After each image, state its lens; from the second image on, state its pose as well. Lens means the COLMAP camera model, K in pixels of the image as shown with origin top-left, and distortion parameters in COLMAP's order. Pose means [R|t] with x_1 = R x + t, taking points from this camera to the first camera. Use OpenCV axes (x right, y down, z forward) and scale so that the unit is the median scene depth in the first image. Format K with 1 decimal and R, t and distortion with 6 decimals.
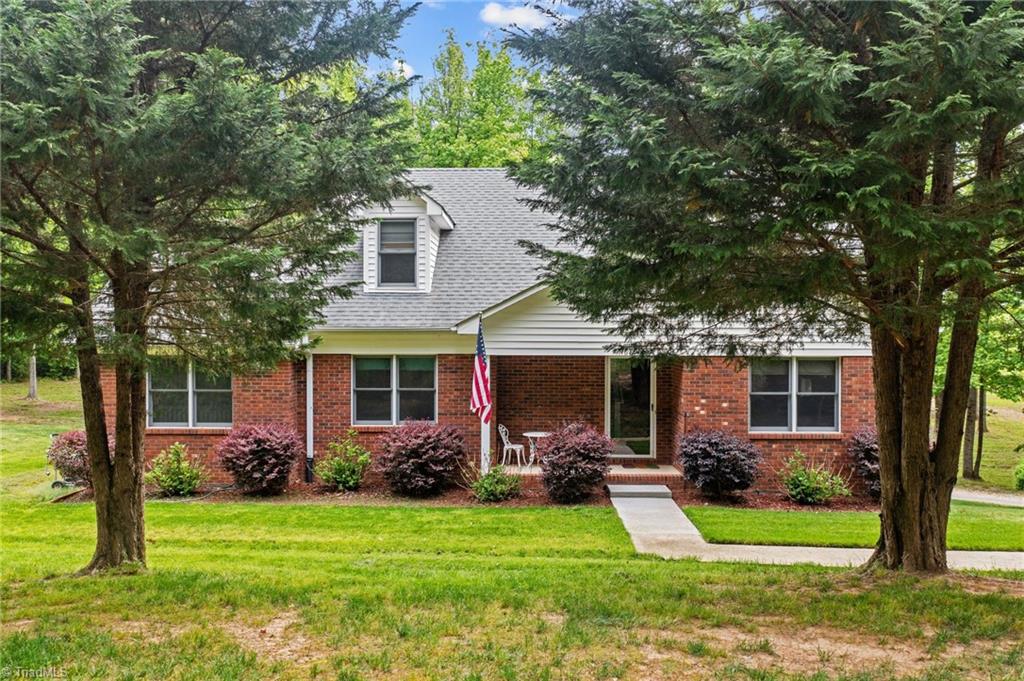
lens RADIAL K [[804.4, 0, 512.0], [0, 804.4, 340.5], [0, 0, 1]] dist [-0.007028, 0.000759]
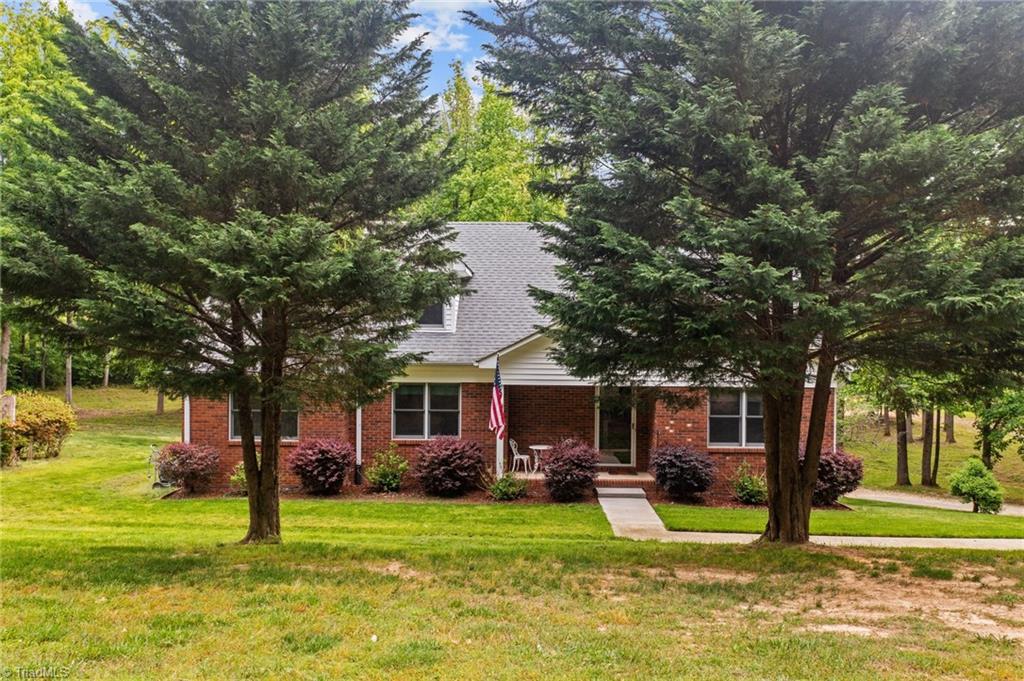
lens RADIAL K [[804.4, 0, 512.0], [0, 804.4, 340.5], [0, 0, 1]] dist [-0.007028, 0.000759]
pose [[0.999973, 0.006549, 0.003257, -0.019813], [-0.006529, 0.999961, -0.006000, -0.045505], [-0.003296, 0.005978, 0.999977, -0.276590]]
